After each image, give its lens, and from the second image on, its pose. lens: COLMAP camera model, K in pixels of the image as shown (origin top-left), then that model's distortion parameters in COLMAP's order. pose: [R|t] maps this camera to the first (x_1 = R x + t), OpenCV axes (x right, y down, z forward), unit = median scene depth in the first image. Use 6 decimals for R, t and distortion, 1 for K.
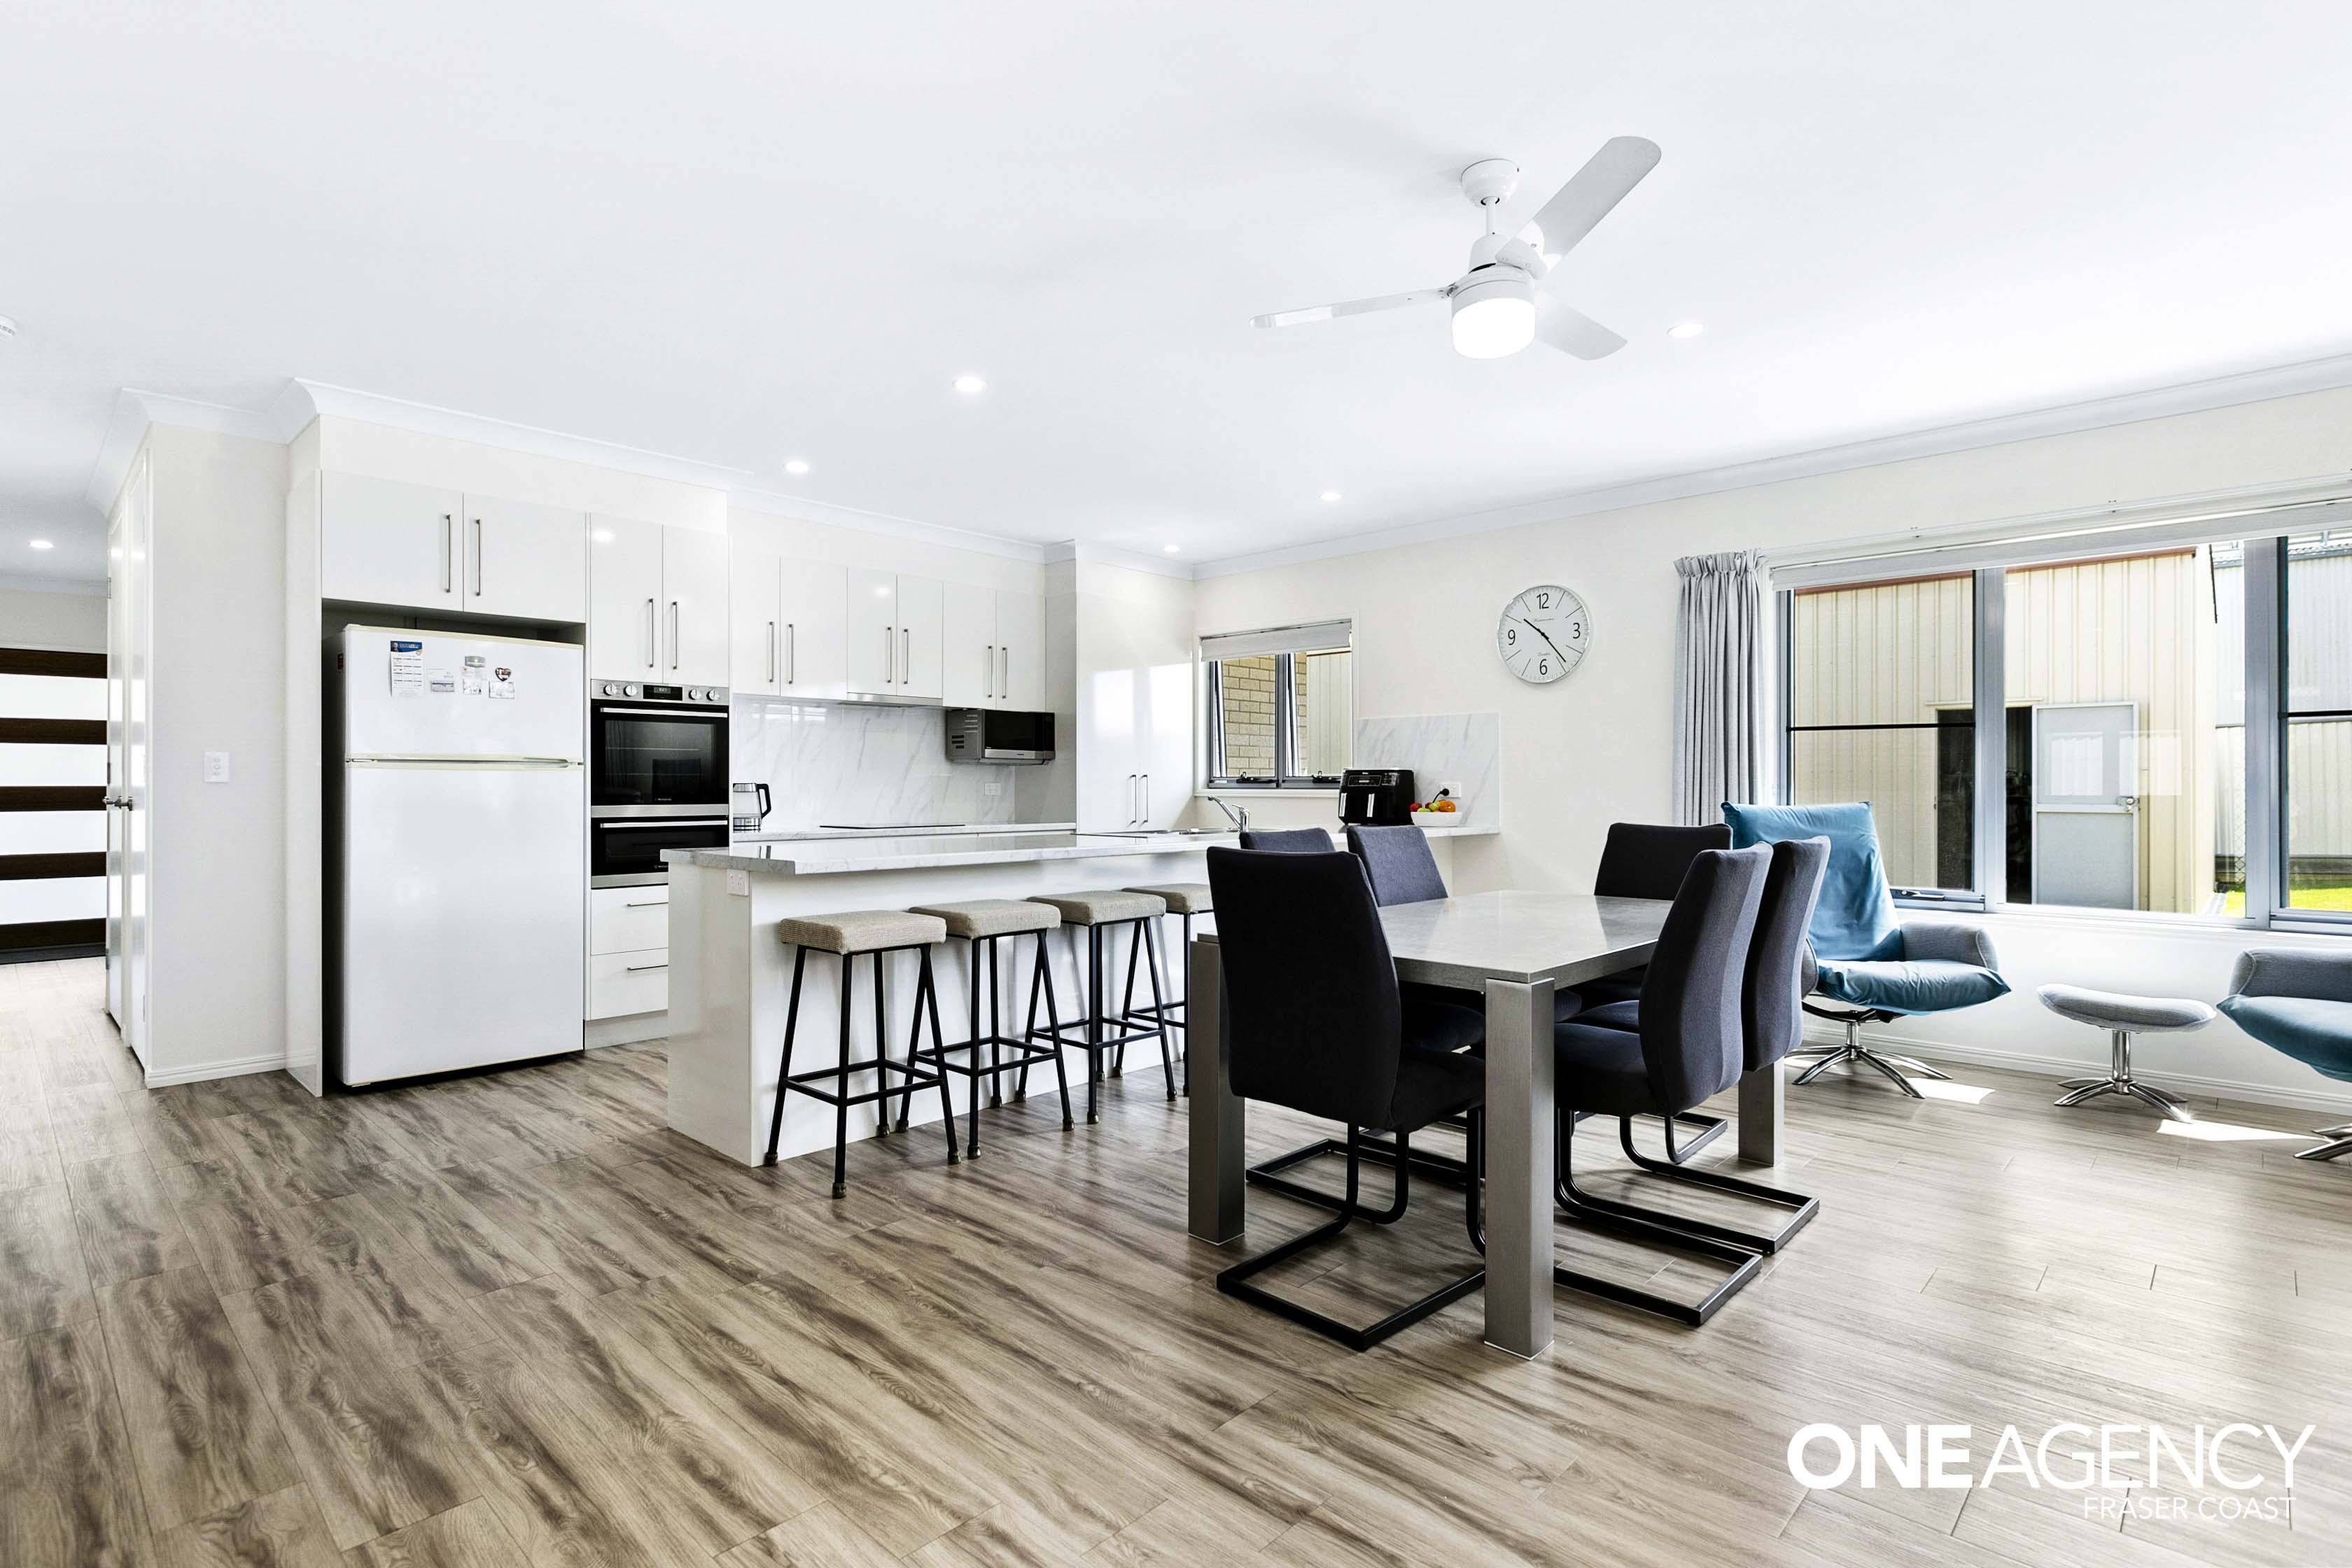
lens RADIAL K [[1136.3, 0, 1153.4], [0, 1136.3, 784.6], [0, 0, 1]] dist [-0.000062, -0.000076]
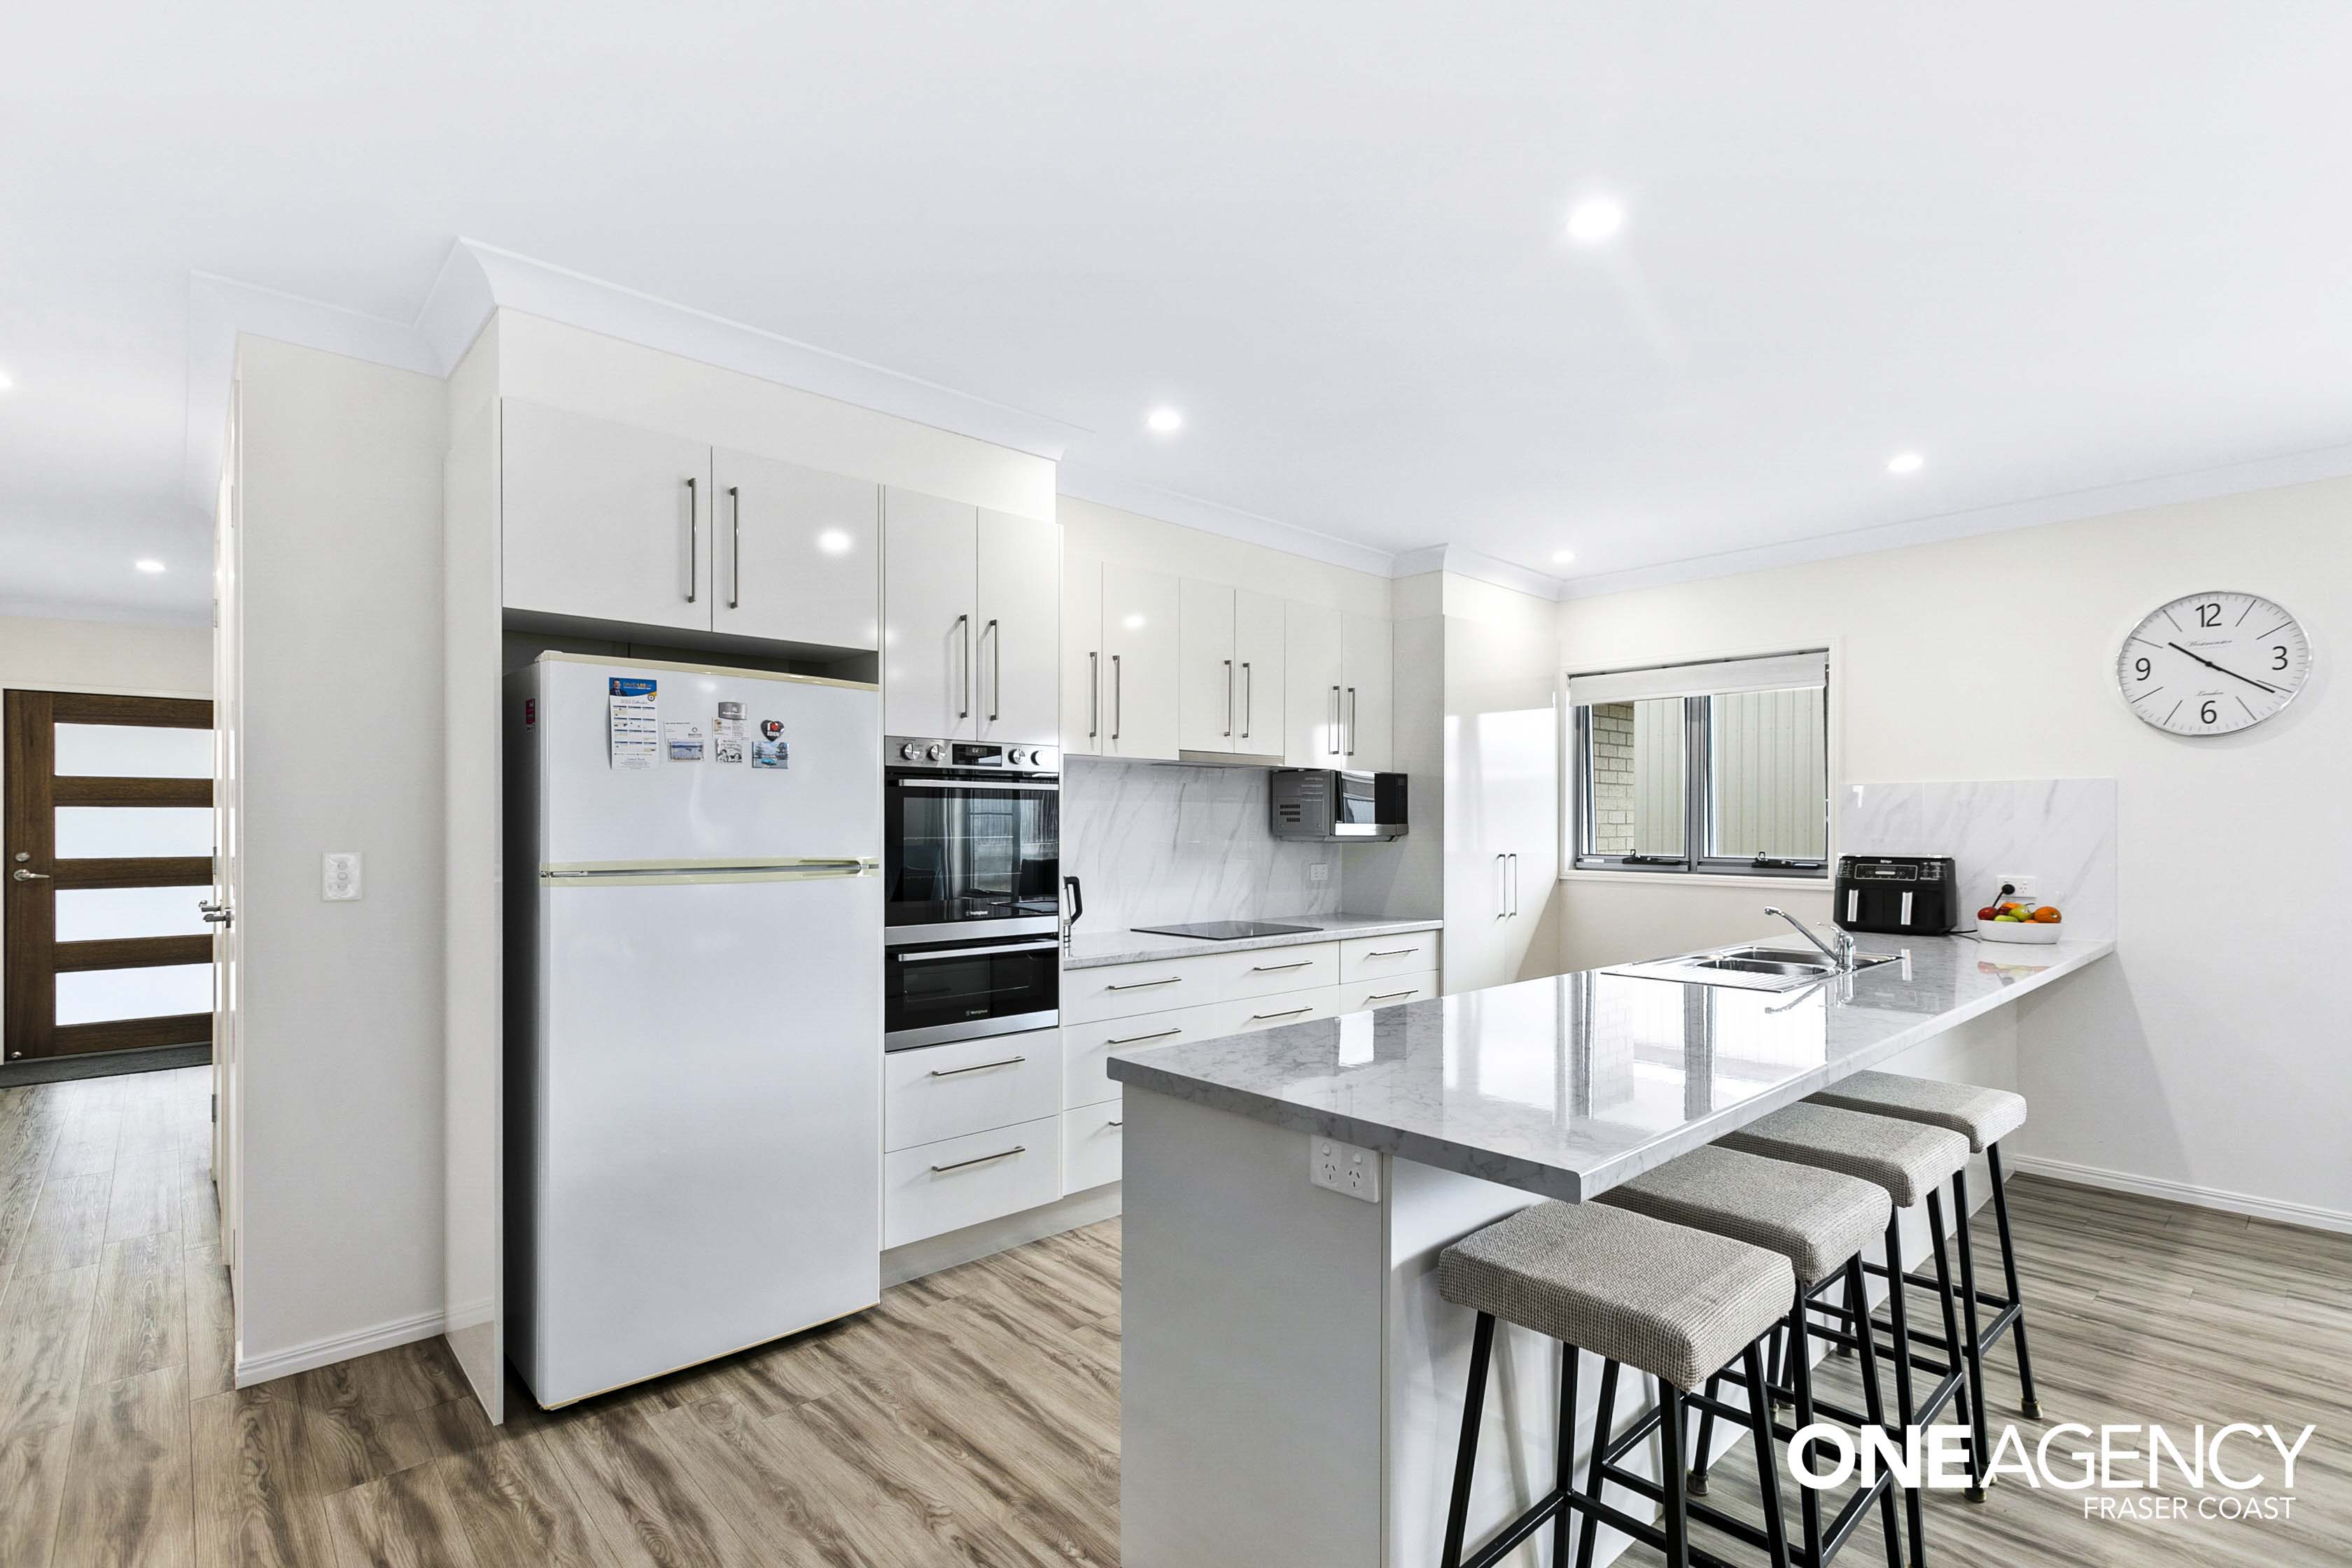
lens RADIAL K [[1078.6, 0, 1154.7], [0, 1078.6, 827.3], [0, 0, 1]] dist [0.005743, 0.000241]
pose [[0.997931, 0.004172, -0.064152, -0.292163], [-0.003807, 0.999976, 0.005798, -0.043113], [0.064175, -0.005542, 0.997923, 0.374820]]
